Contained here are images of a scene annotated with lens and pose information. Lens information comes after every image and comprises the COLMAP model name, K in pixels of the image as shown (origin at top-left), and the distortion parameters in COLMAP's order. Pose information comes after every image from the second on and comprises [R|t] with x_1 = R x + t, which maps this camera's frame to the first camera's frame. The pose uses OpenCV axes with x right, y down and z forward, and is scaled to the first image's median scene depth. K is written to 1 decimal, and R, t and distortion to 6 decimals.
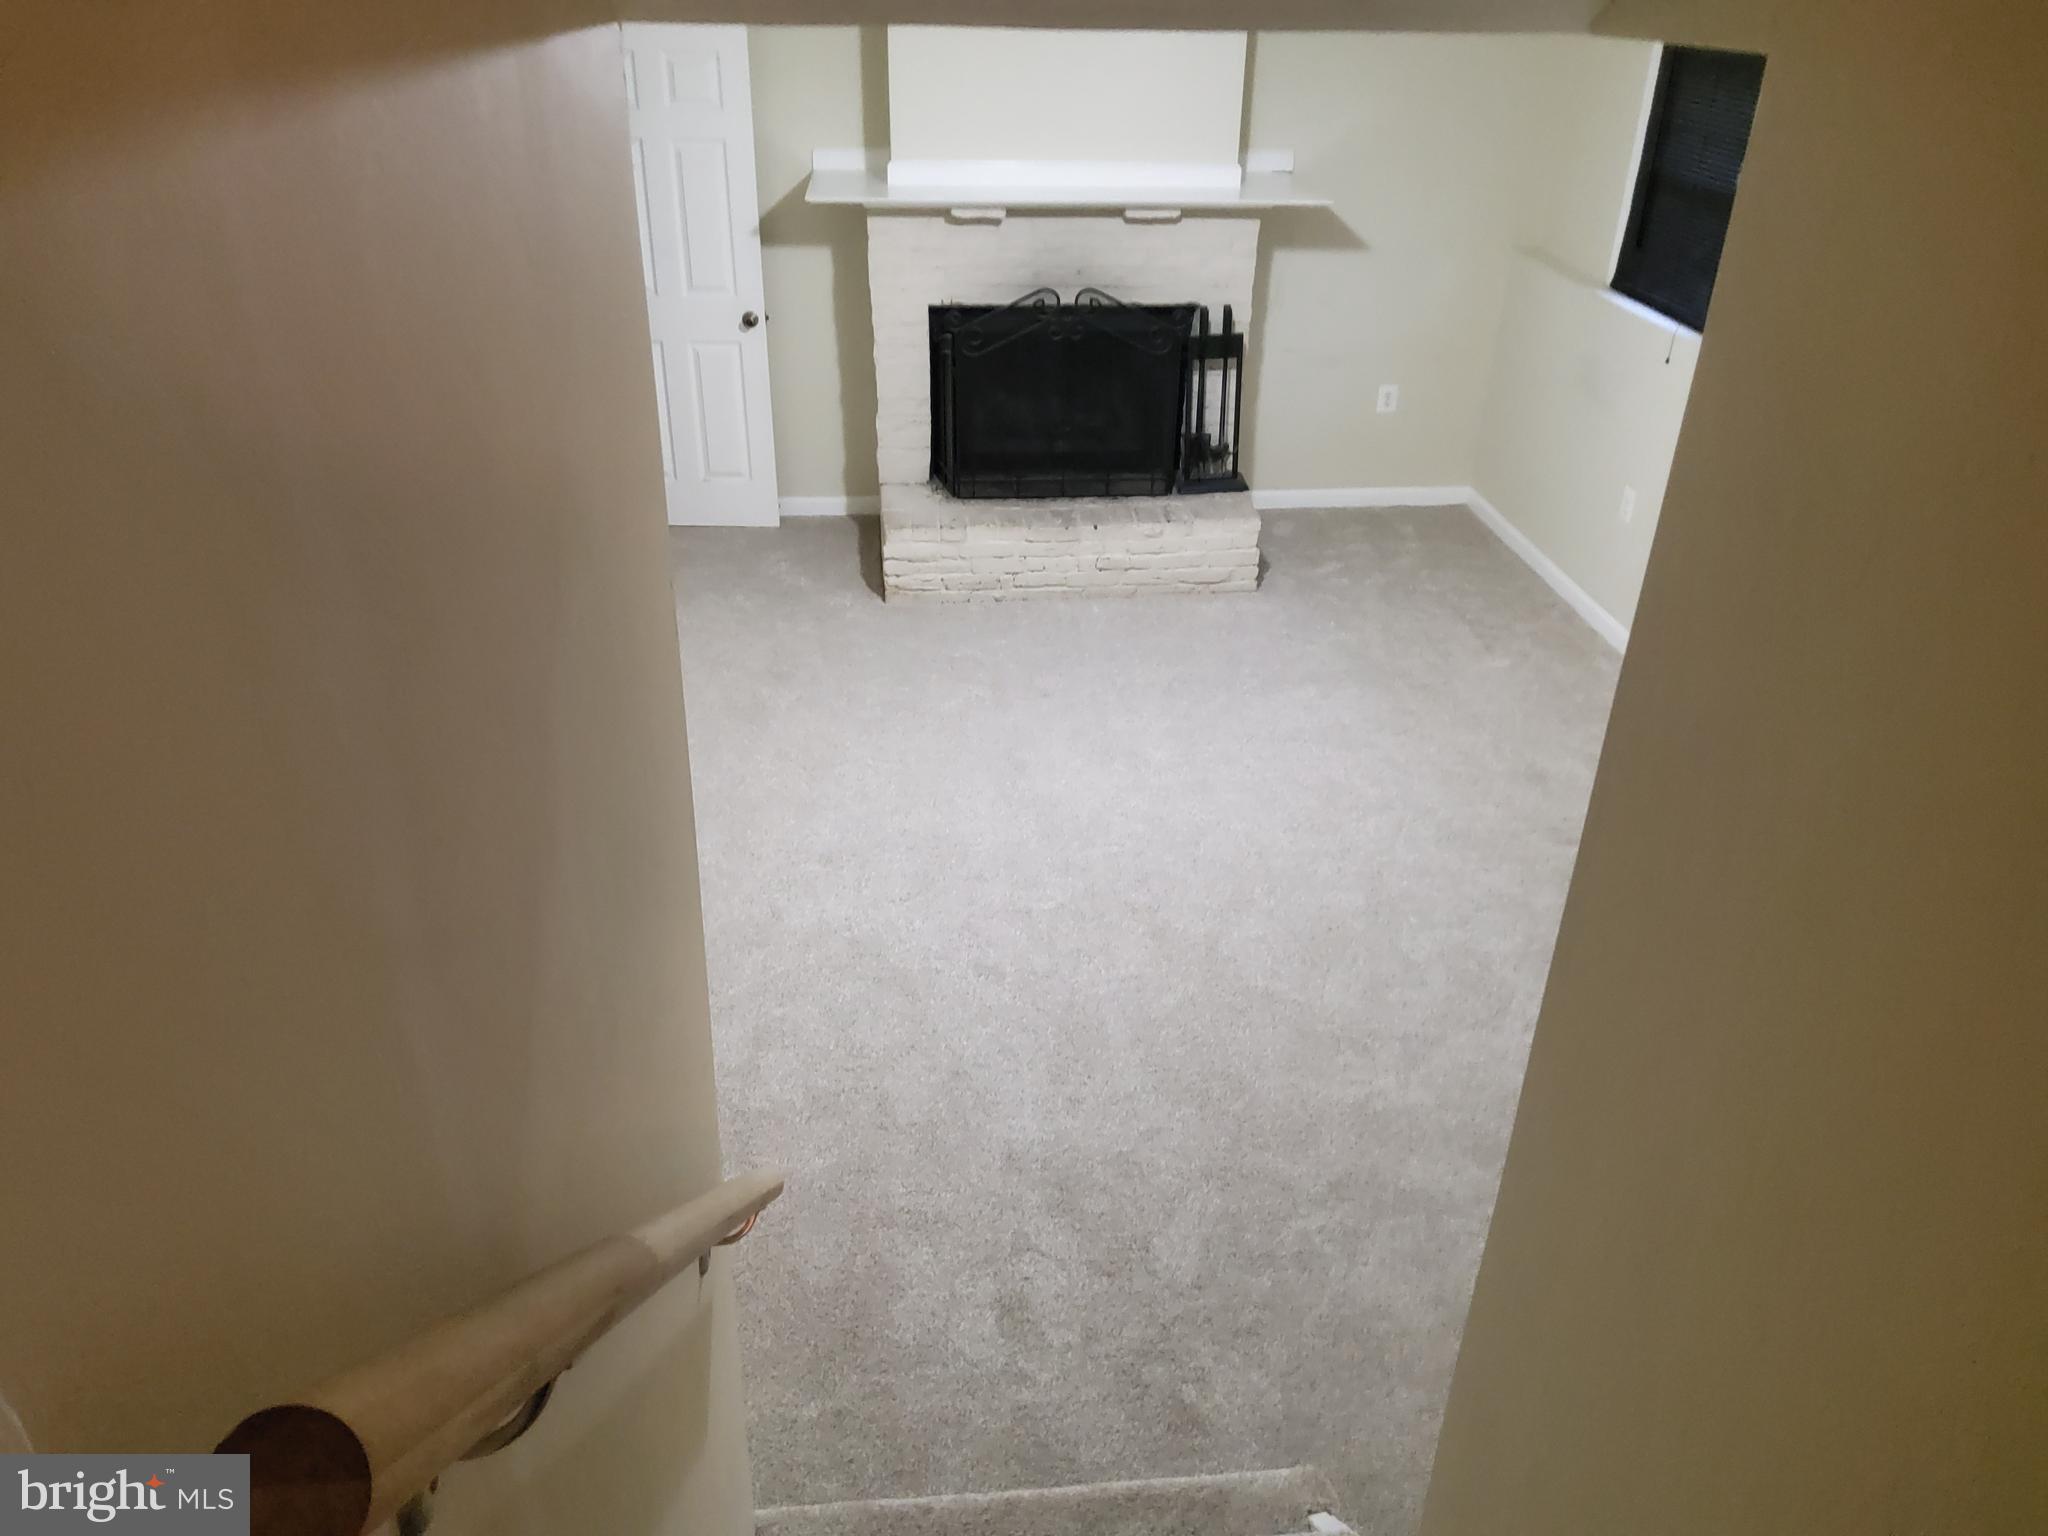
lens RADIAL K [[1507.4, 0, 1024.0], [0, 1507.4, 768.0], [0, 0, 1]] dist [0.051086, -0.101303]
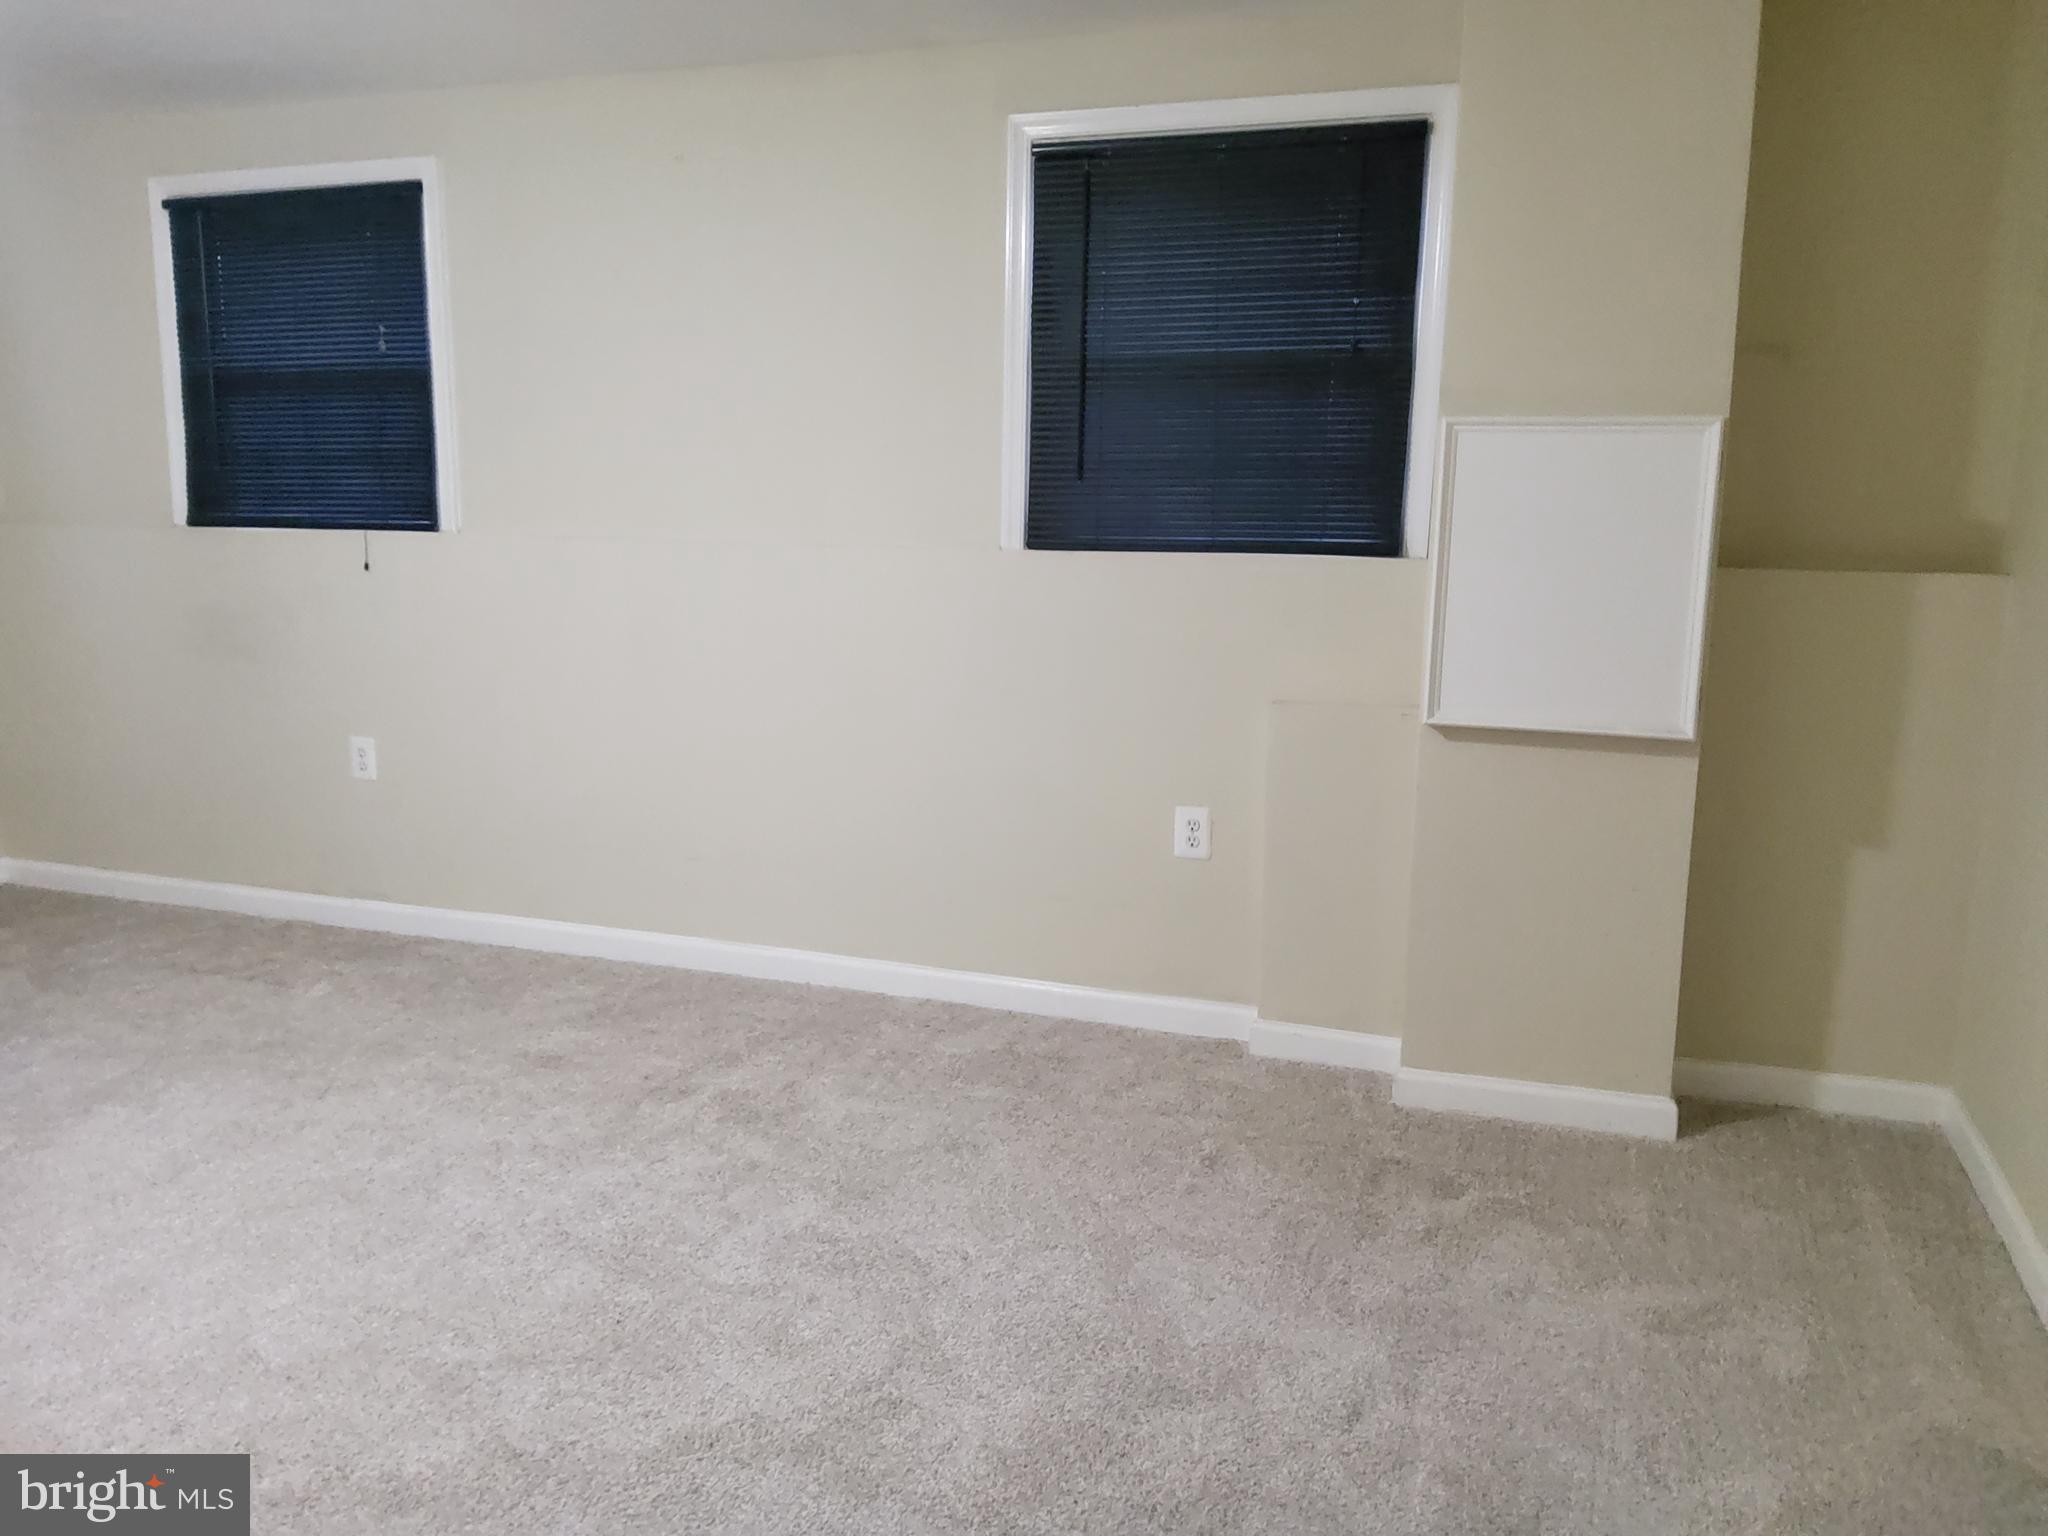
lens RADIAL K [[1507.4, 0, 1024.0], [0, 1507.4, 768.0], [0, 0, 1]] dist [0.051086, -0.101303]
pose [[0.408577, -0.175125, 0.895766, -0.163466], [0.442107, 0.896575, -0.026370, 0.000717], [-0.798503, 0.406799, 0.443744, 0.401543]]
